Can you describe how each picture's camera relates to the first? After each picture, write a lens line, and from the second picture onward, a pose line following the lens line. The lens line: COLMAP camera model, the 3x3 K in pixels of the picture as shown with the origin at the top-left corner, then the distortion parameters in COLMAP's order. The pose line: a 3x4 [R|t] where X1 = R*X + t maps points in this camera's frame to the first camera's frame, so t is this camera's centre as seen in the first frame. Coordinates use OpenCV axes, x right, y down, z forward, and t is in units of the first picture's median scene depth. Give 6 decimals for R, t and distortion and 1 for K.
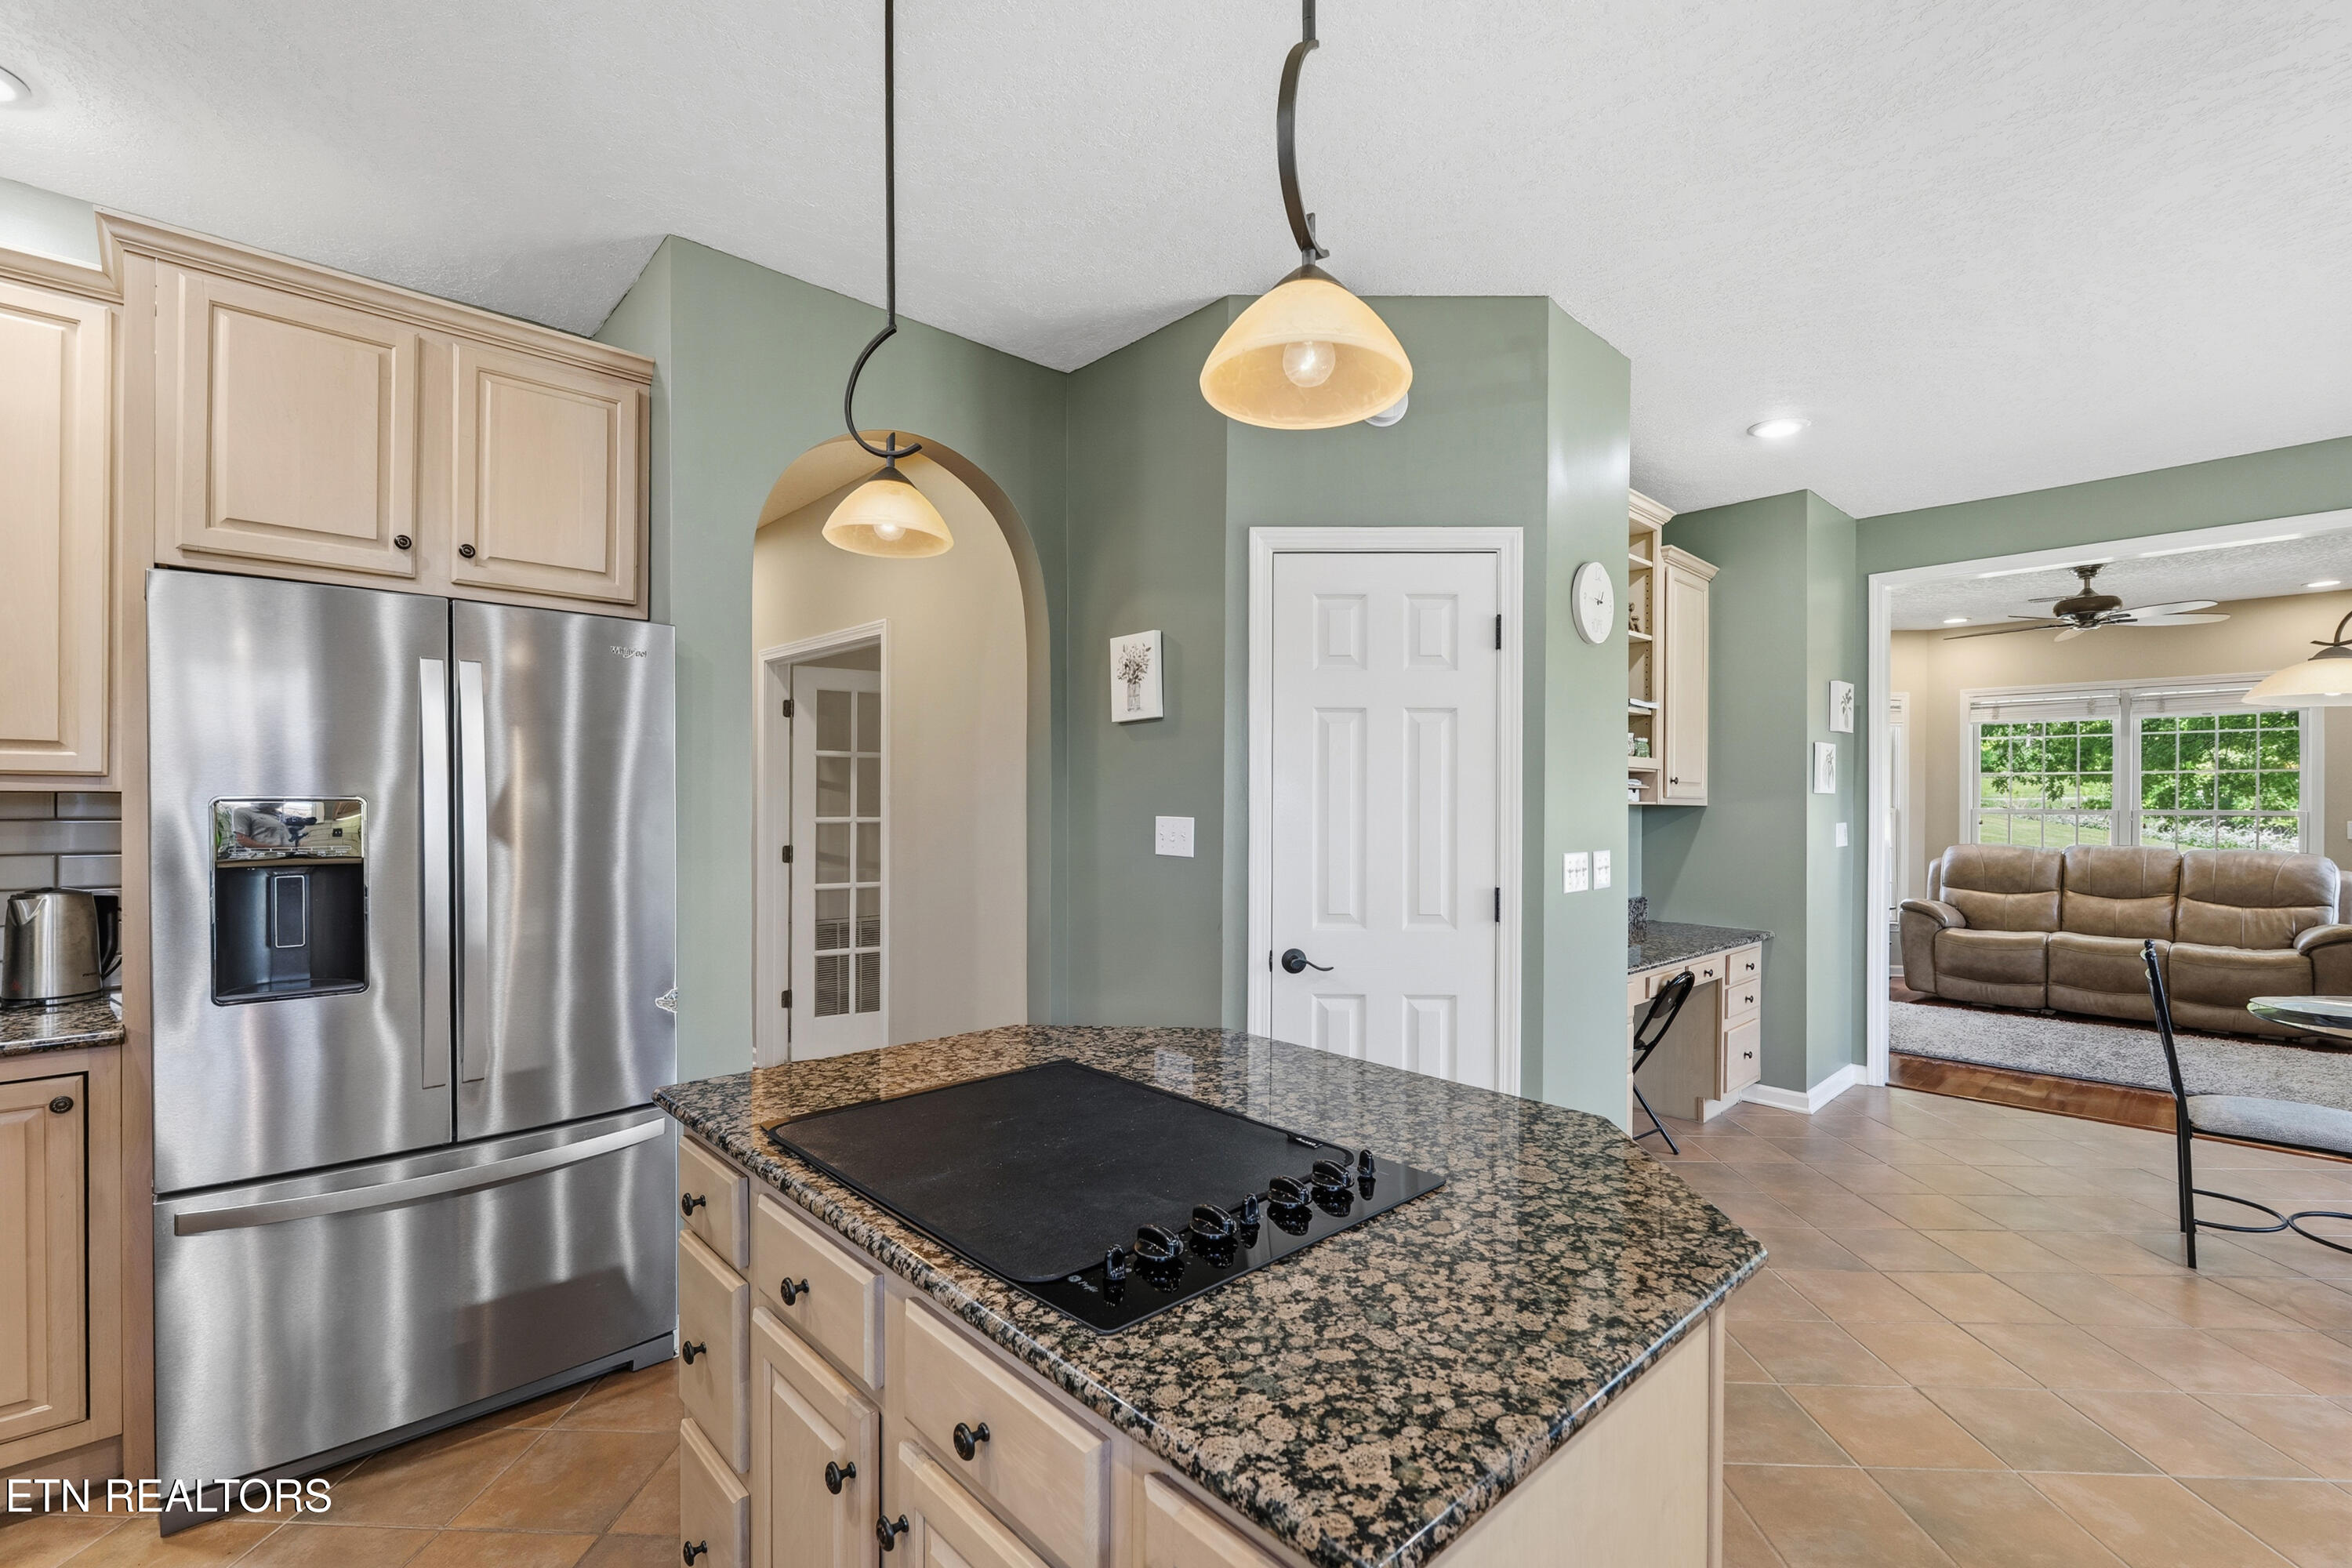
lens RADIAL K [[1034.4, 0, 1154.0], [0, 1034.4, 807.3], [0, 0, 1]] dist [-0.005895, 0.000684]
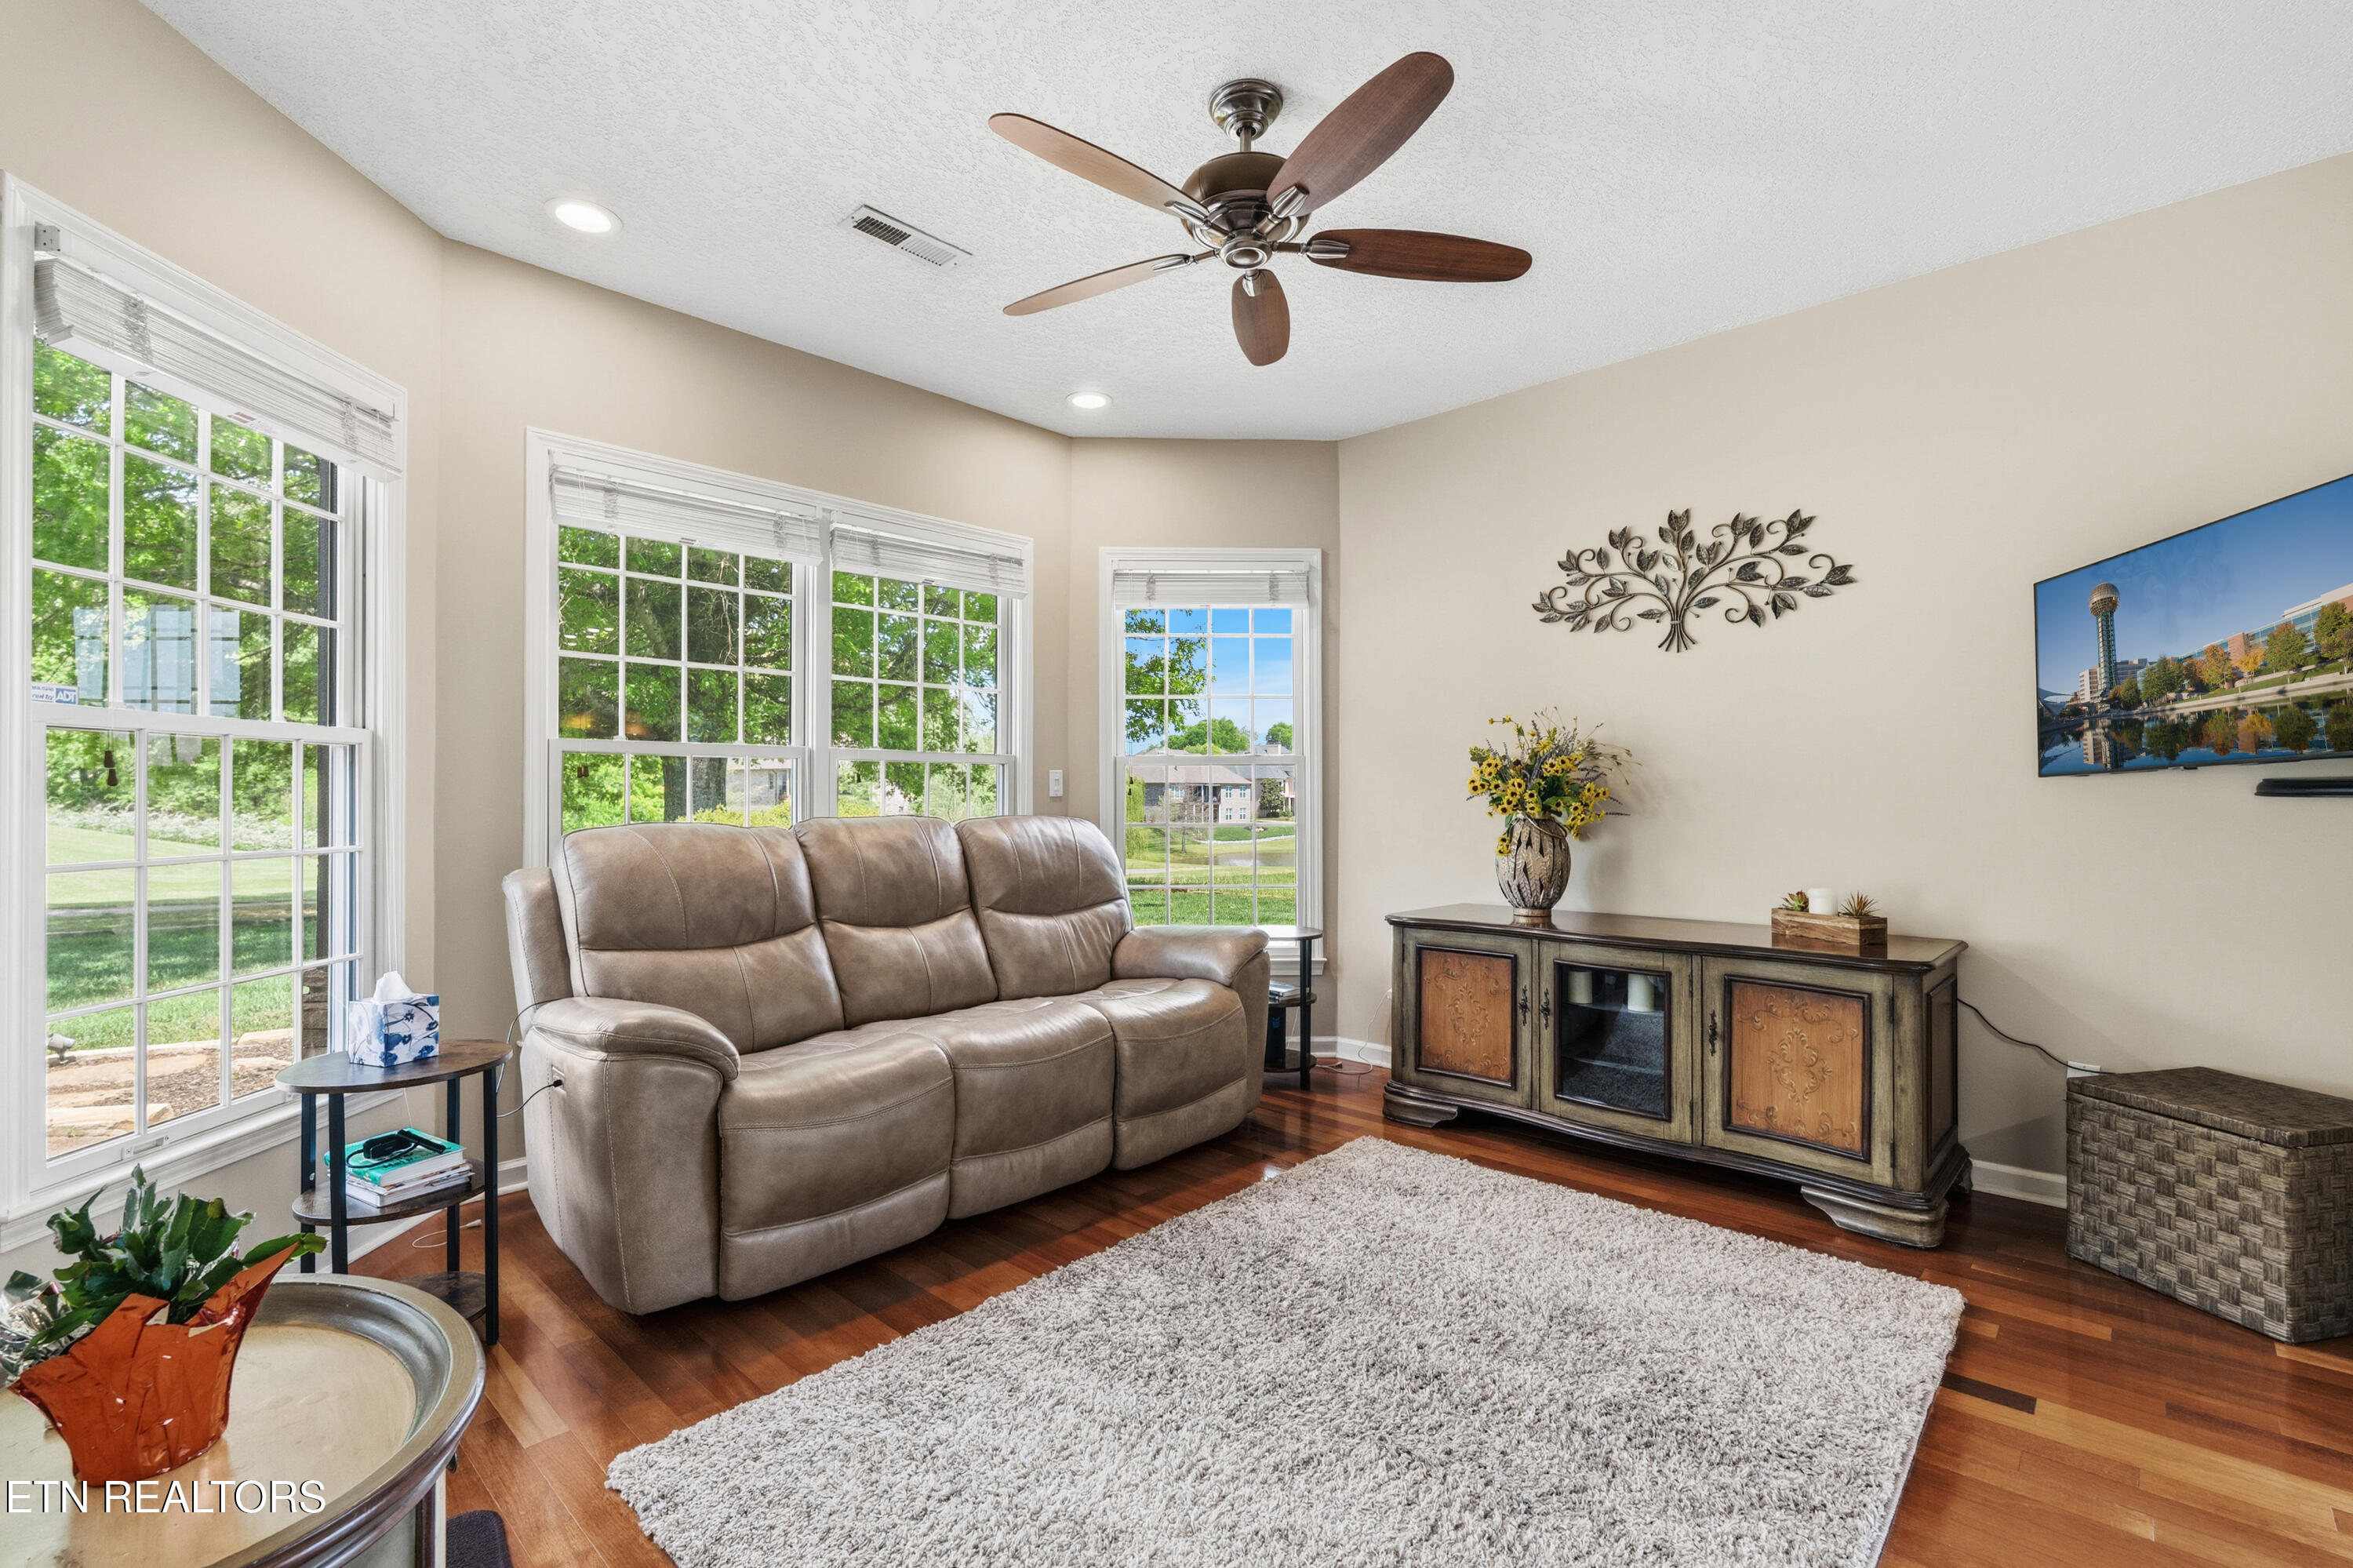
lens RADIAL K [[1034.9, 0, 1170.5], [0, 1034.9, 793.9], [0, 0, 1]] dist [-0.005895, 0.000684]
pose [[-0.065809, 0.001460, 0.997831, 0.464039], [0.006535, 0.999978, -0.001032, 0.029208], [-0.997811, 0.006453, -0.065817, 0.944936]]
